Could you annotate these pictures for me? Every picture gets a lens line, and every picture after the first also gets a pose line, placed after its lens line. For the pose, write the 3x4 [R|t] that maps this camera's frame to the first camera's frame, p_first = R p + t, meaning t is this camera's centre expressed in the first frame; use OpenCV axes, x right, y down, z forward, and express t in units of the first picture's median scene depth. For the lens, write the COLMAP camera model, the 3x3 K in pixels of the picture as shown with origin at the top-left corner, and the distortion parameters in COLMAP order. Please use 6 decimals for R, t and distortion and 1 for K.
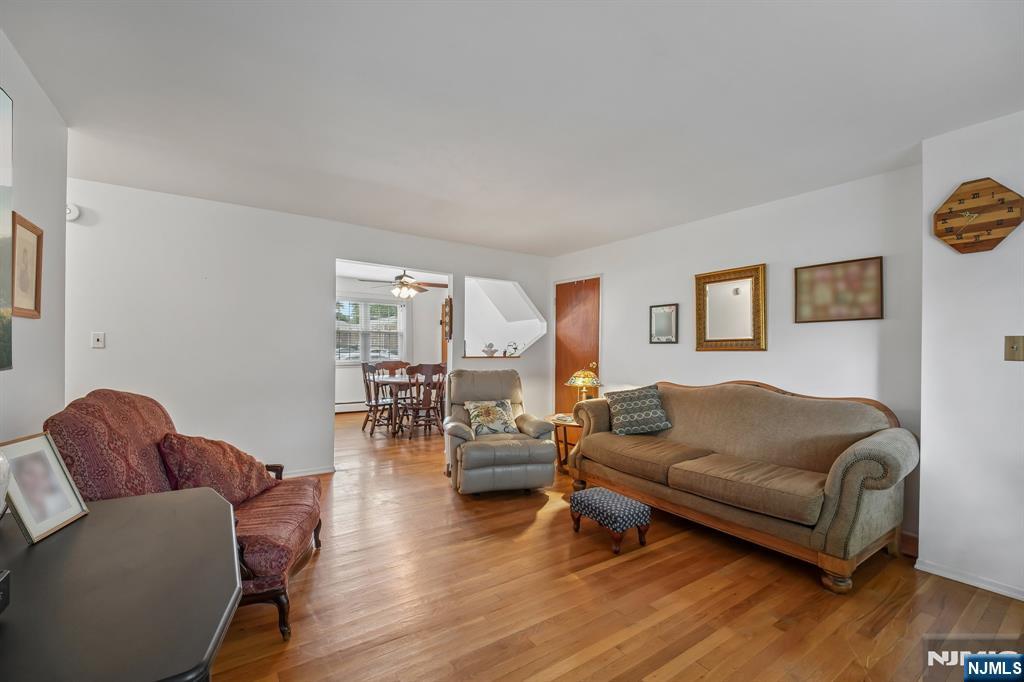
lens RADIAL K [[432.0, 0, 511.7], [0, 432.0, 340.2], [0, 0, 1]] dist [-0.001149, -0.000278]
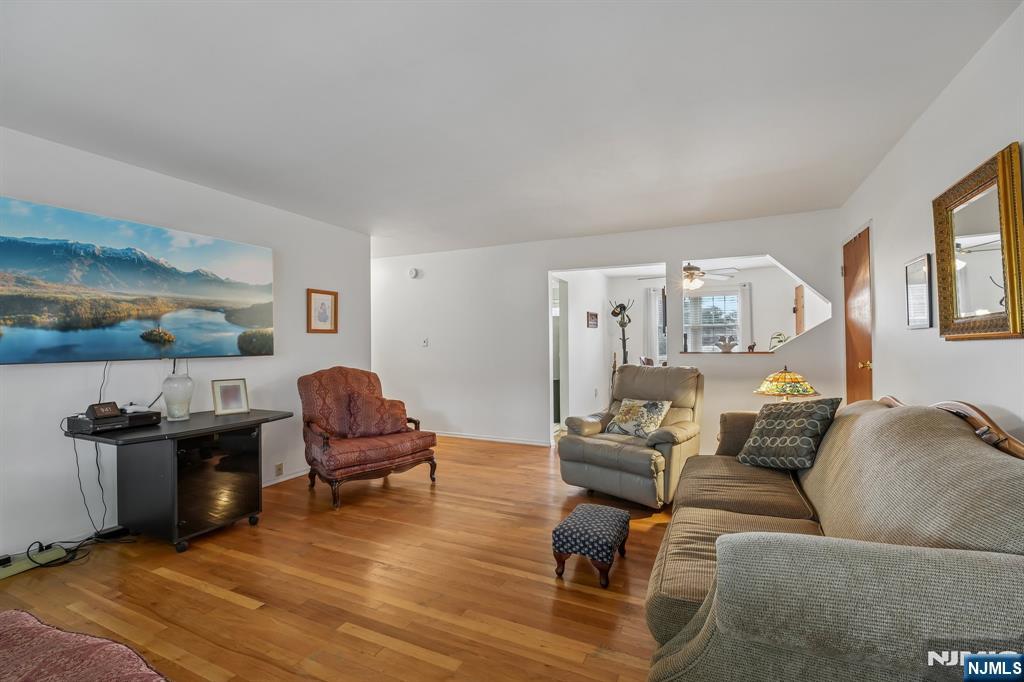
lens RADIAL K [[432.0, 0, 511.7], [0, 432.0, 340.2], [0, 0, 1]] dist [-0.001149, -0.000278]
pose [[0.523485, -0.022353, -0.851742, 0.645054], [0.029255, 0.999538, -0.008251, 0.015163], [0.851533, -0.020598, 0.523897, 0.320957]]
